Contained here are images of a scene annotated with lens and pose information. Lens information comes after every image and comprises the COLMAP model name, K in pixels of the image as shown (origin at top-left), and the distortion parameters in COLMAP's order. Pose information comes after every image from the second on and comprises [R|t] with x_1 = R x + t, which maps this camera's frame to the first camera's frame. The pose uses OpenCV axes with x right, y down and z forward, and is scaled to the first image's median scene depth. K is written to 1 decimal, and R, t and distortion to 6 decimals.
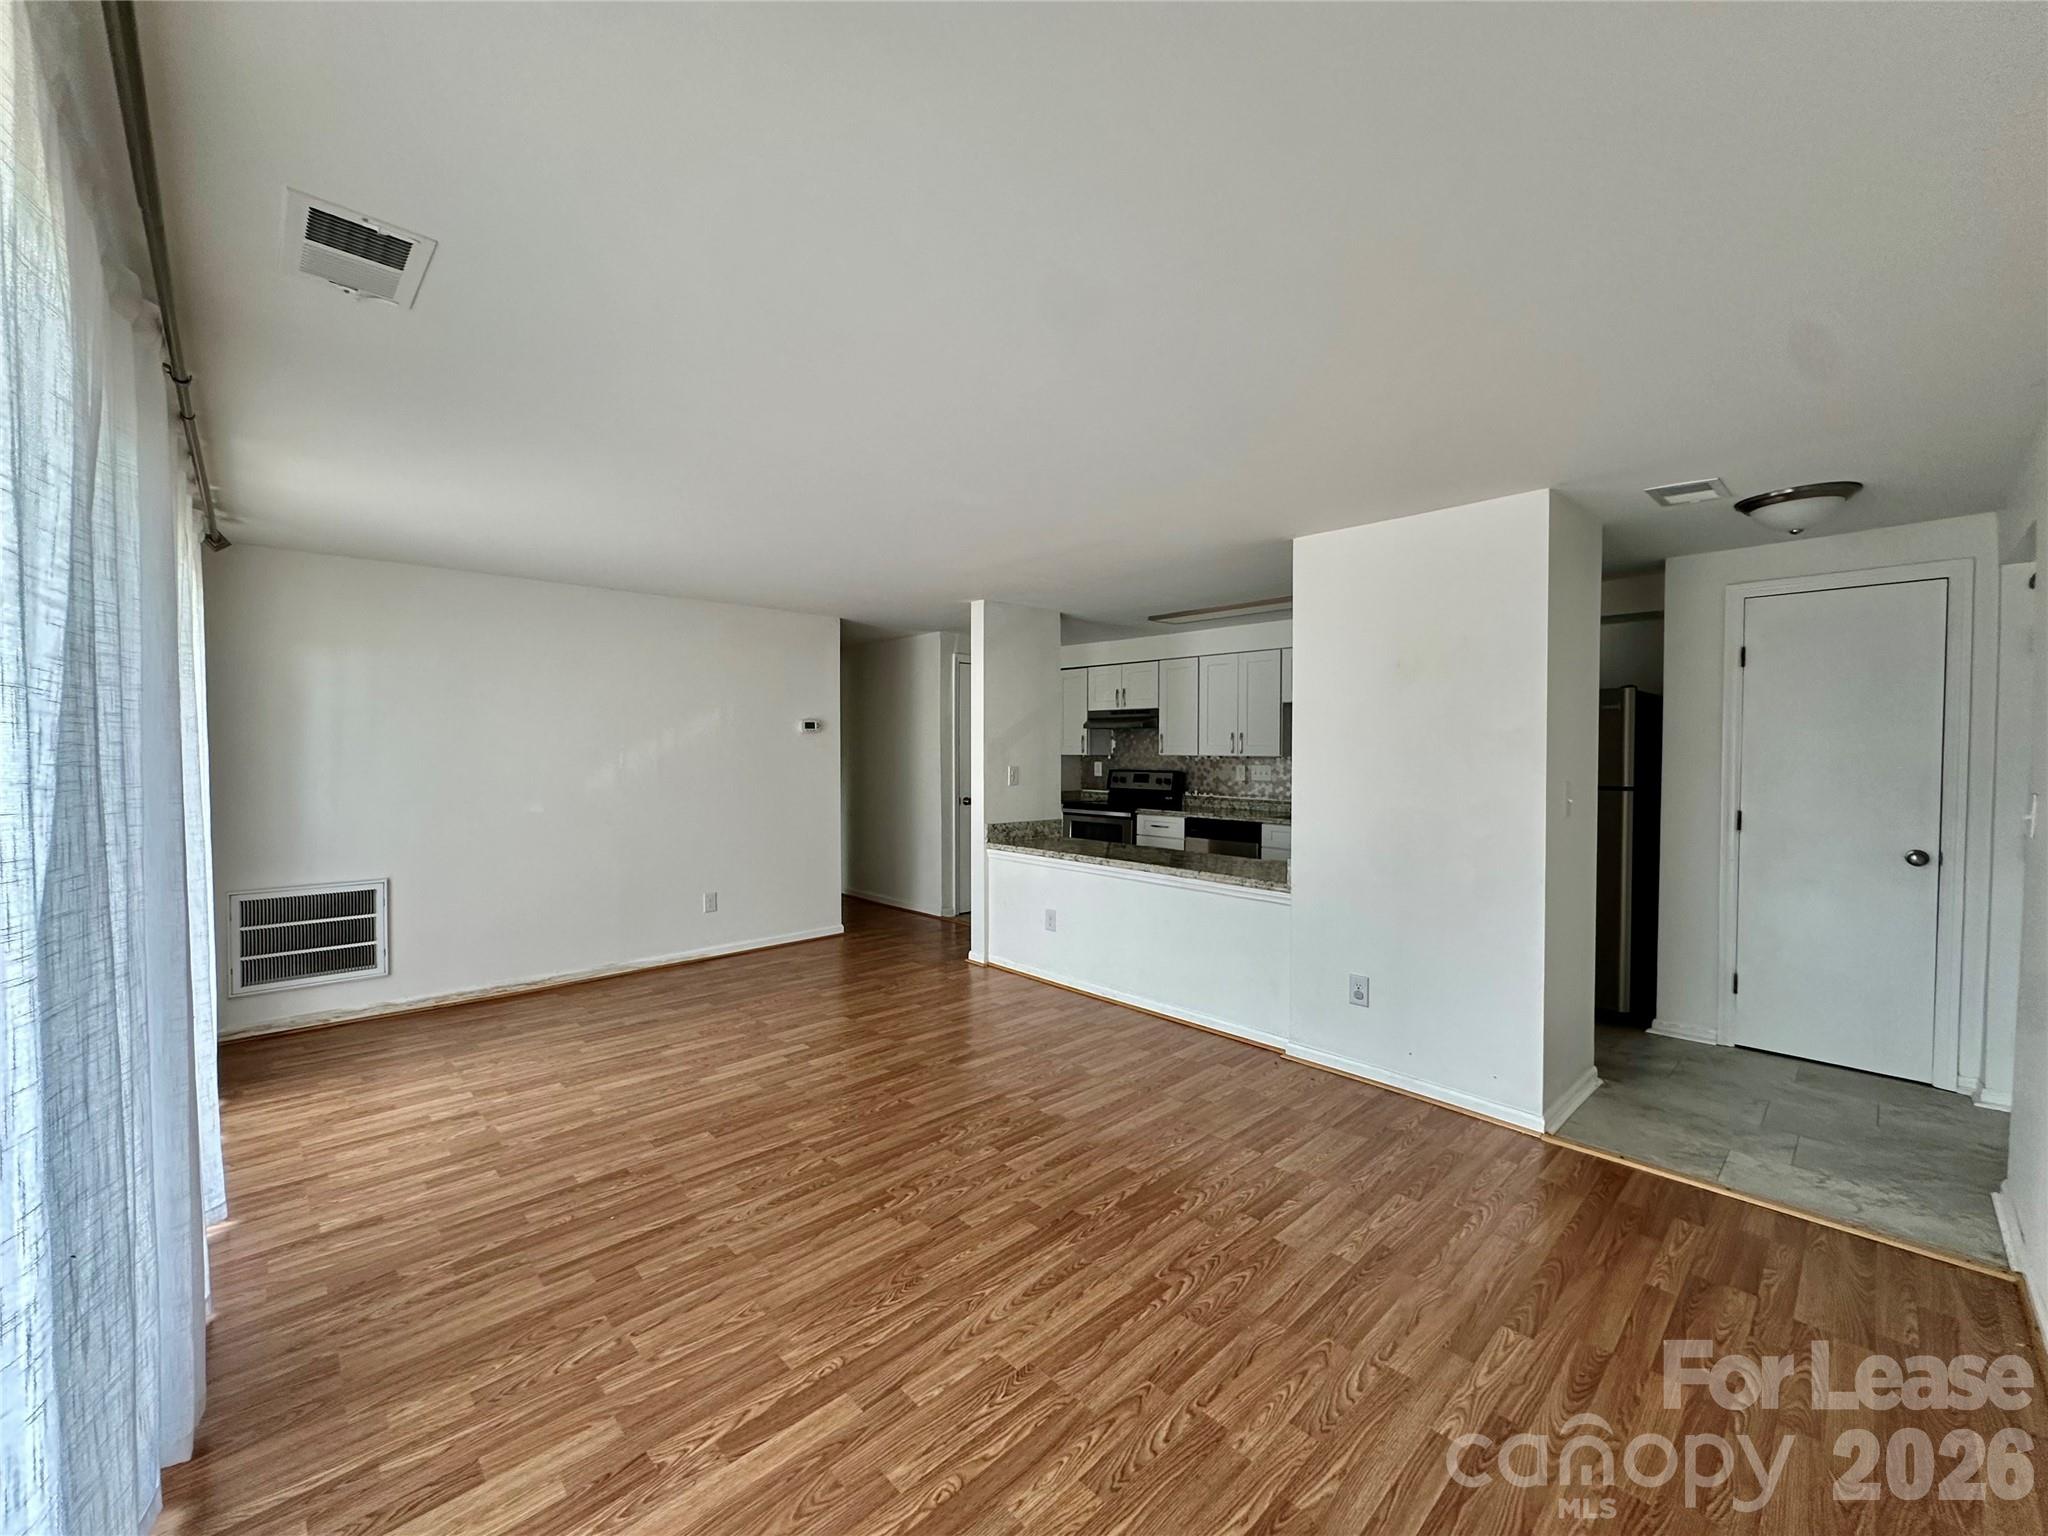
lens RADIAL K [[821.3, 0, 1024.0], [0, 821.3, 768.0], [0, 0, 1]] dist [0.001032, 0.000060]
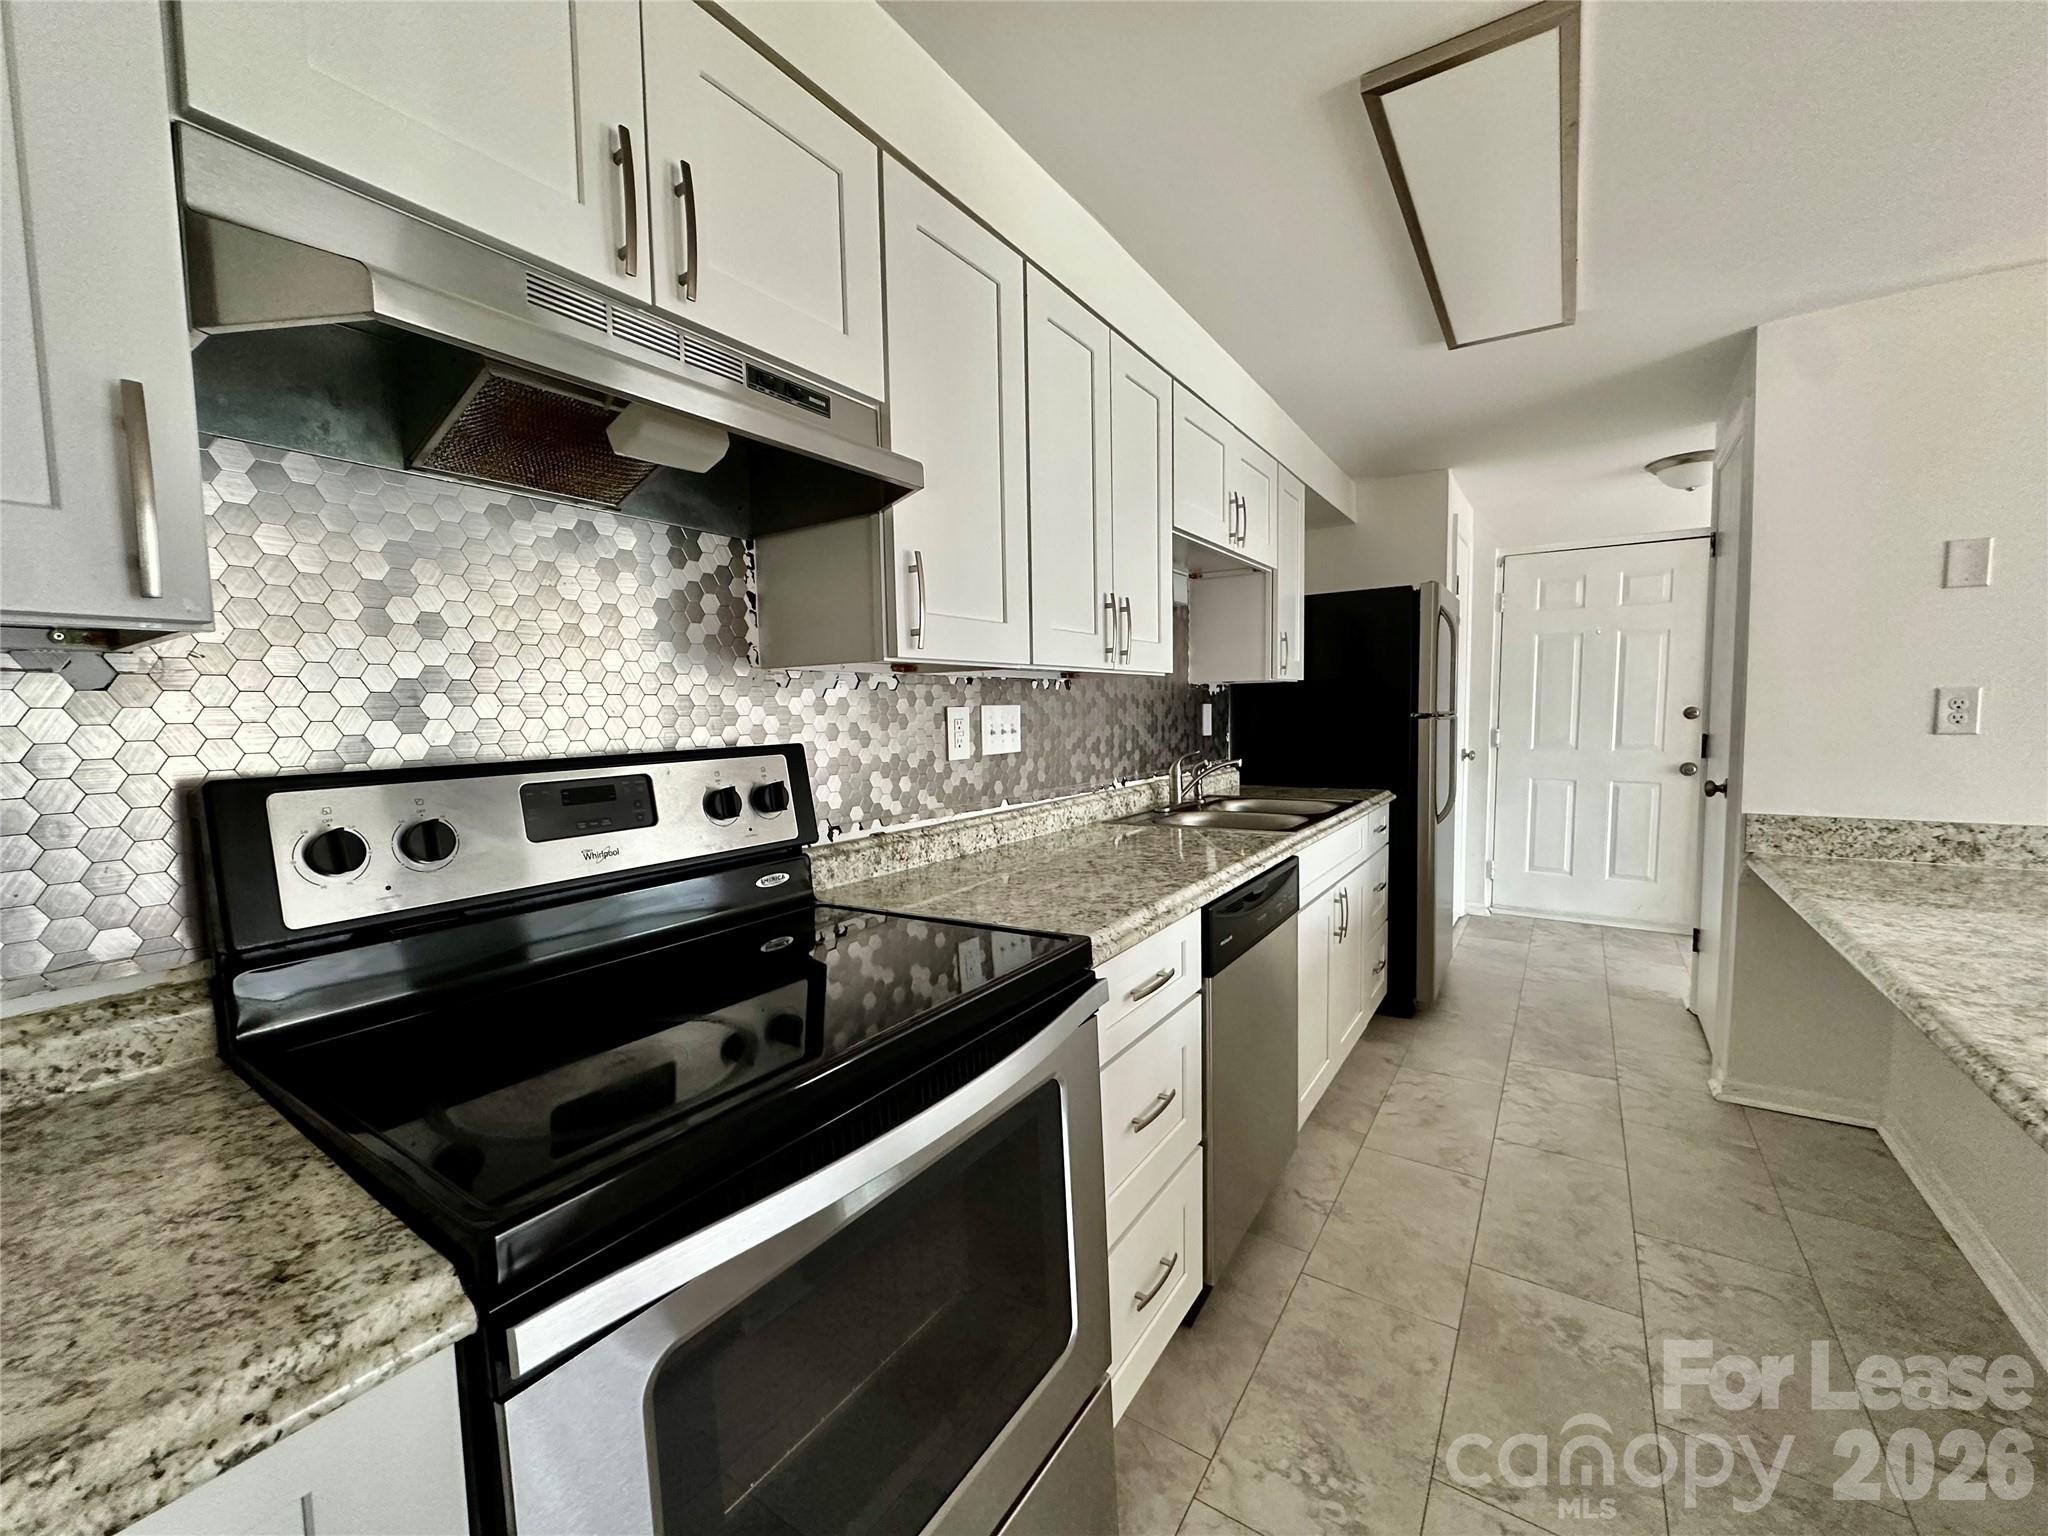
lens RADIAL K [[821.3, 0, 1024.0], [0, 821.3, 768.0], [0, 0, 1]] dist [0.001032, 0.000060]
pose [[-0.219115, -0.070357, 0.973159, -0.059321], [0.042629, 0.995754, 0.081589, -0.008354], [-0.974767, 0.059362, -0.215185, 1.801188]]
